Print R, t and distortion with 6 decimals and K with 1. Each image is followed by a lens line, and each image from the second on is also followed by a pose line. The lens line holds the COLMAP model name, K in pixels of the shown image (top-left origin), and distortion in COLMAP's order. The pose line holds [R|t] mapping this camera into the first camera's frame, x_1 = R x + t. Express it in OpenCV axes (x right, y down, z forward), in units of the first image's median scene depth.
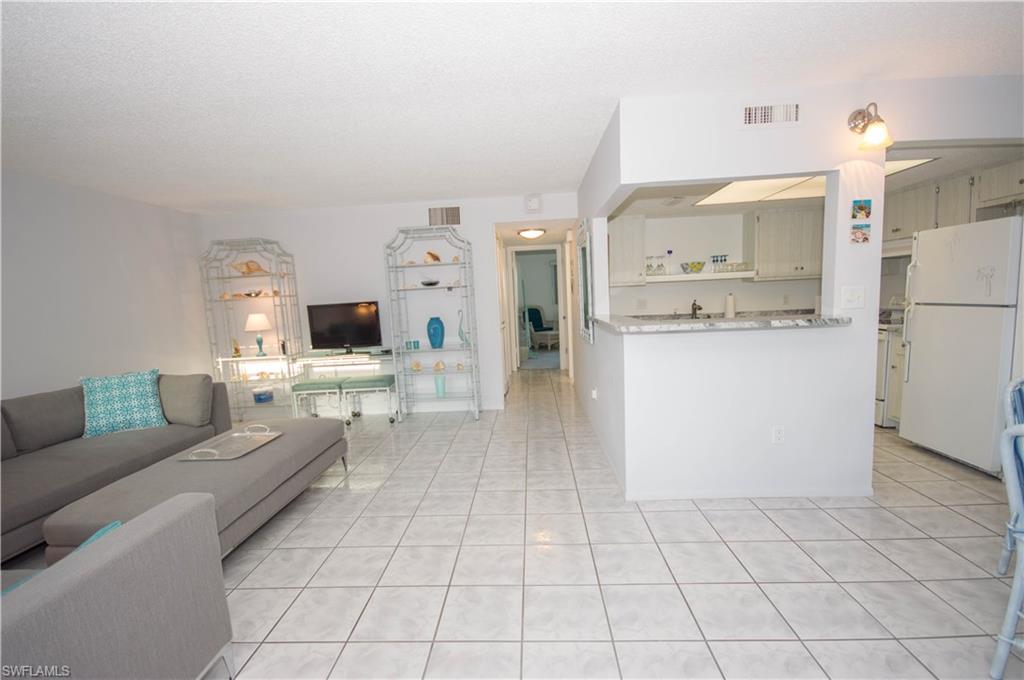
lens RADIAL K [[456.0, 0, 504.8], [0, 456.0, 342.5], [0, 0, 1]] dist [0.001415, -0.001976]
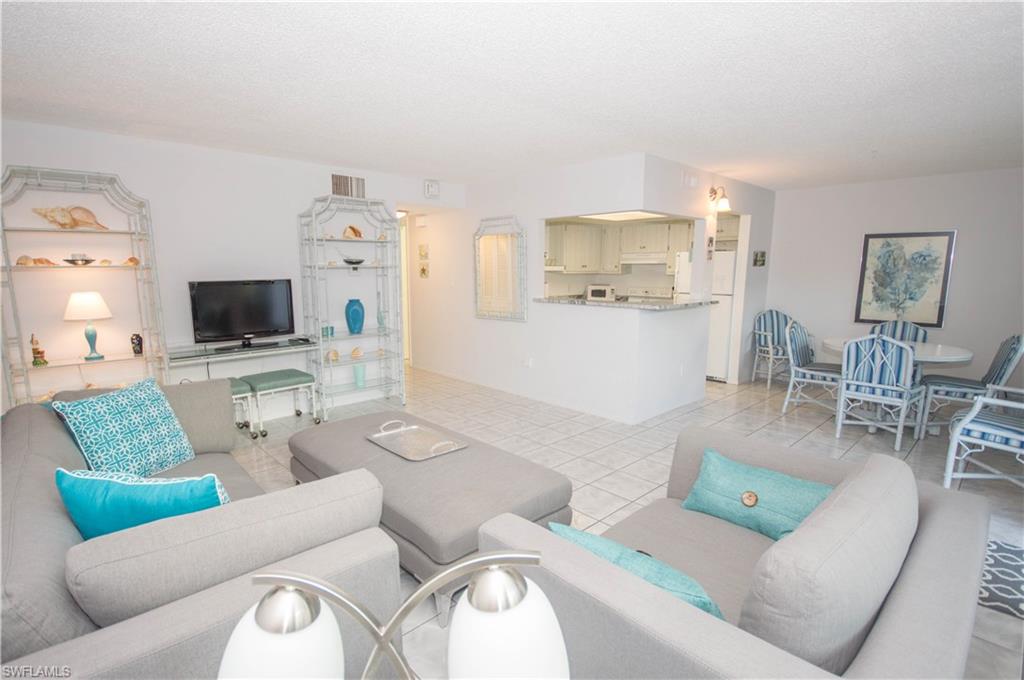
lens RADIAL K [[499.1, 0, 501.9], [0, 499.1, 344.7], [0, 0, 1]] dist [-0.011698, 0.000120]
pose [[0.685515, -0.060596, 0.725532, -0.657059], [0.038698, 0.998154, 0.046801, -0.000856], [-0.727029, -0.004006, 0.686595, 0.112389]]
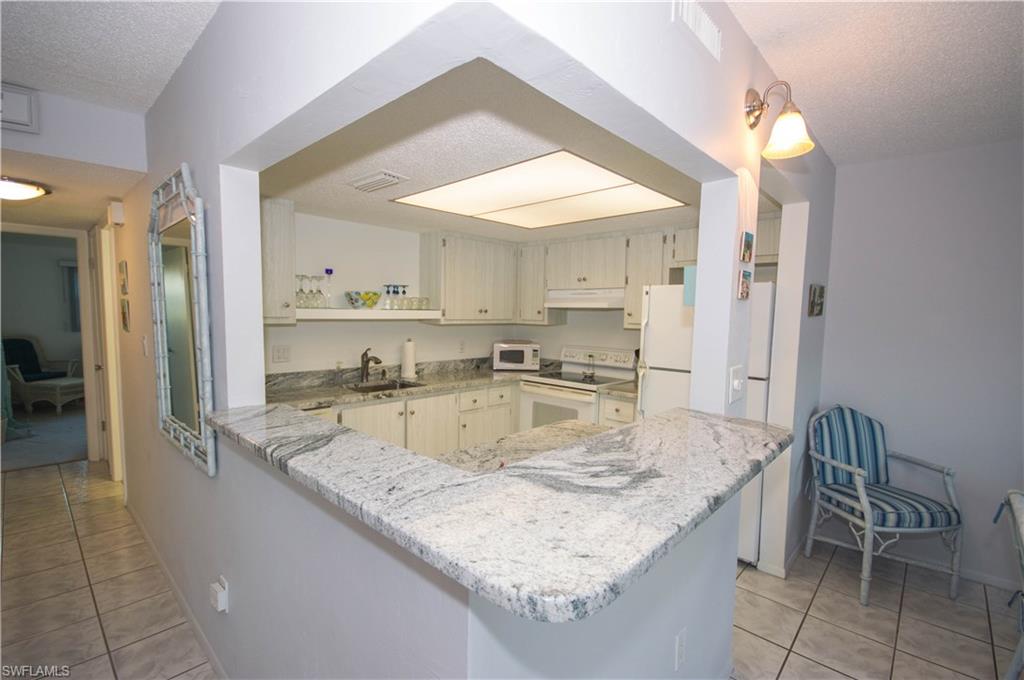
lens RADIAL K [[456.0, 0, 504.1], [0, 456.0, 346.5], [0, 0, 1]] dist [0.001415, -0.001976]
pose [[0.642748, -0.001329, 0.766077, 0.038563], [0.031551, 0.999196, -0.024738, -0.074933], [-0.765428, 0.040070, 0.642273, 0.433517]]
